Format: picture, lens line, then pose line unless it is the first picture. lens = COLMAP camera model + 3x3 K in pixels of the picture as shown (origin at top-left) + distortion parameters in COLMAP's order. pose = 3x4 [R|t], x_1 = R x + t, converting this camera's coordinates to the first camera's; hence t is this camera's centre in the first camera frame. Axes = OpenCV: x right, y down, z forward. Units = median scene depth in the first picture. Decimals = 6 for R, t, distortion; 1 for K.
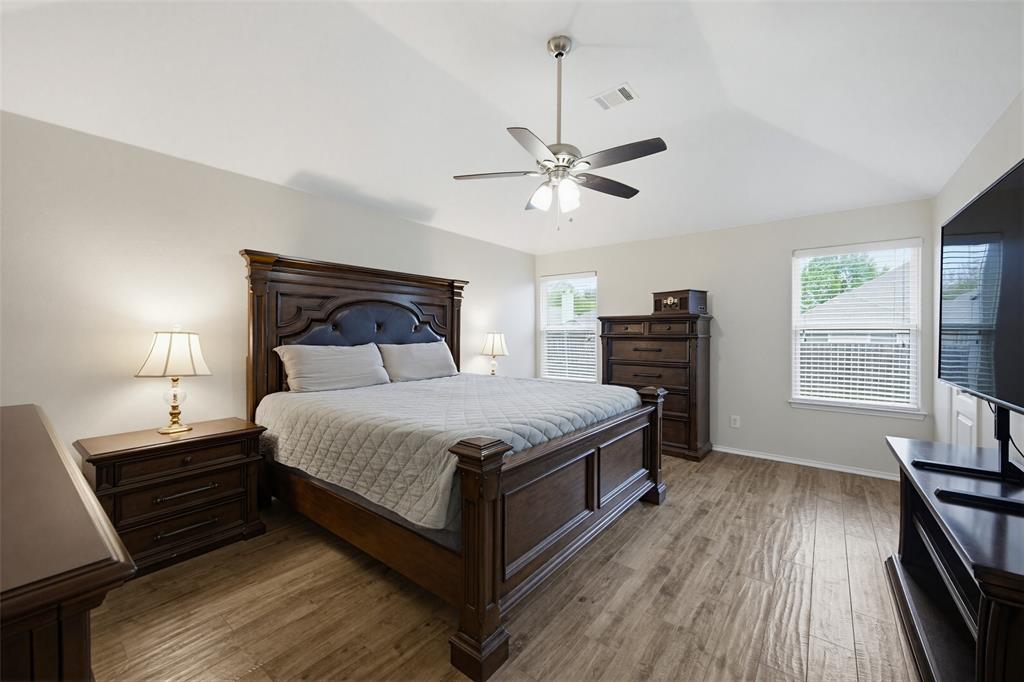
lens RADIAL K [[397.8, 0, 514.8], [0, 397.8, 335.1], [0, 0, 1]] dist [0.001809, 0.000035]
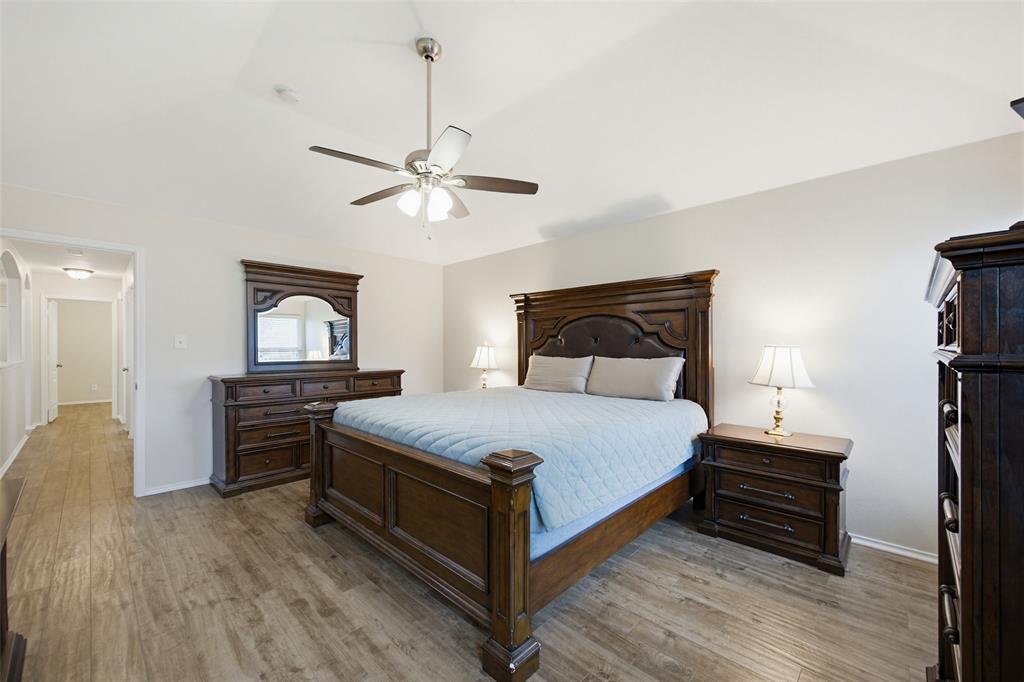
lens RADIAL K [[400.8, 0, 511.3], [0, 400.8, 343.3], [0, 0, 1]] dist [0.001520, -0.000044]
pose [[-0.100794, -0.008469, -0.994871, 1.110304], [-0.001960, 0.999964, -0.008314, -0.004624], [0.994905, 0.001112, -0.100806, 1.353017]]
